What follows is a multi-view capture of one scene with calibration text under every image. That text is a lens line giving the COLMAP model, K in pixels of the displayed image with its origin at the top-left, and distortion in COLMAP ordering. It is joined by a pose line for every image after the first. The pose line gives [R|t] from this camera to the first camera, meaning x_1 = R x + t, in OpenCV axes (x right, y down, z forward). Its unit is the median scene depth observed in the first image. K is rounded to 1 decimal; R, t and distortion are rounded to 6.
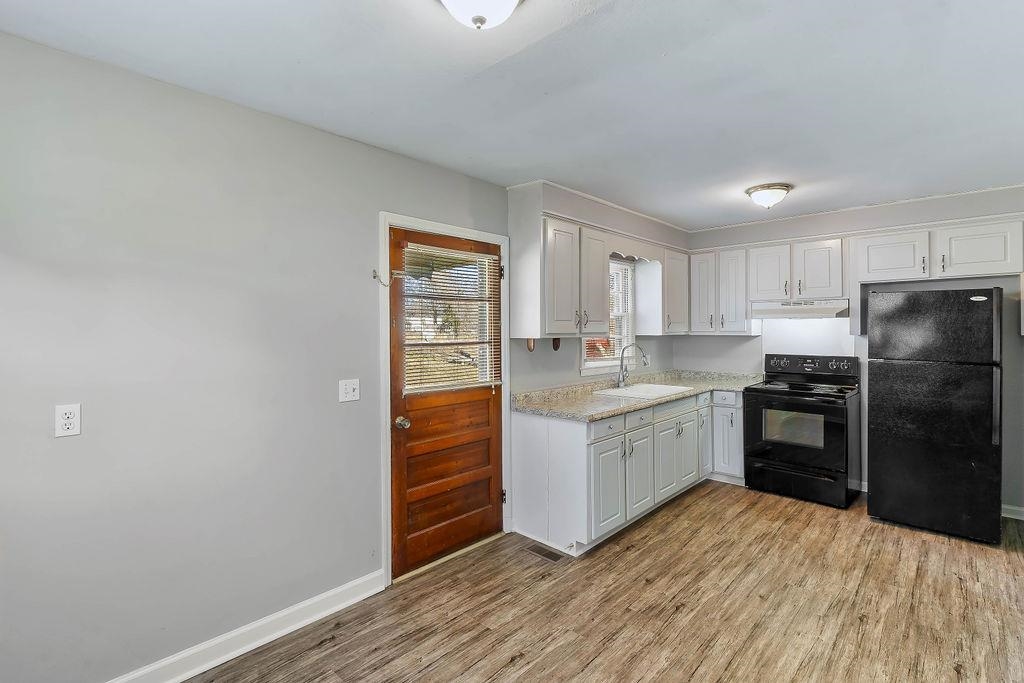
lens RADIAL K [[499.8, 0, 516.2], [0, 499.8, 315.9], [0, 0, 1]] dist [-0.000577, -0.000358]
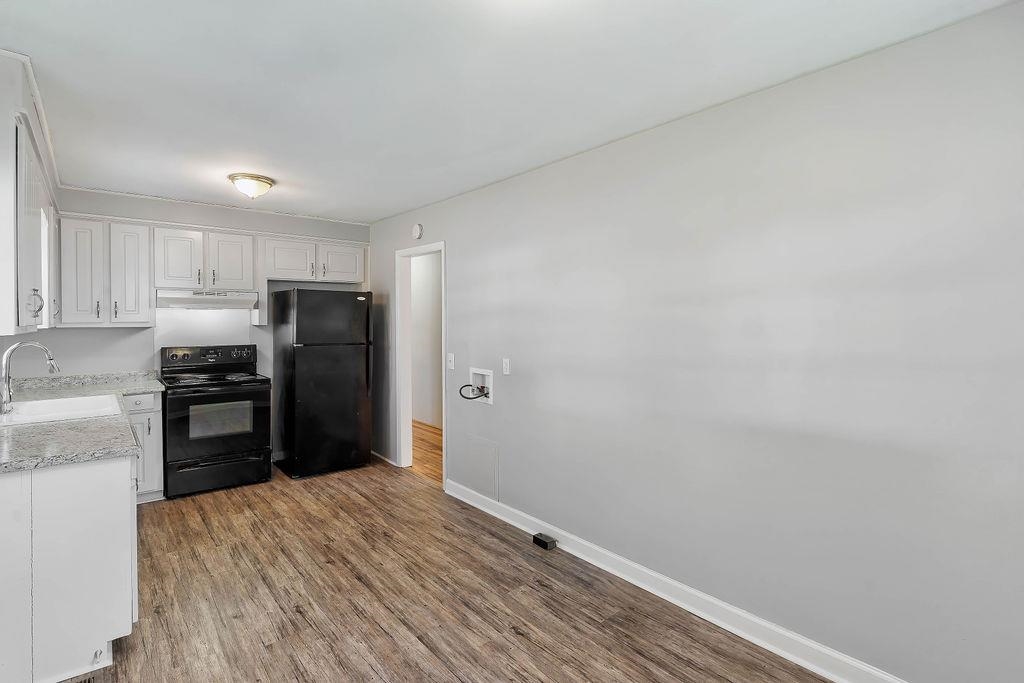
lens RADIAL K [[499.8, 0, 516.2], [0, 499.8, 315.9], [0, 0, 1]] dist [-0.000577, -0.000358]
pose [[0.109191, 0.009689, 0.993974, -0.417146], [-0.026388, 0.999628, -0.006845, 0.011576], [-0.993670, -0.025482, 0.109406, 0.355677]]
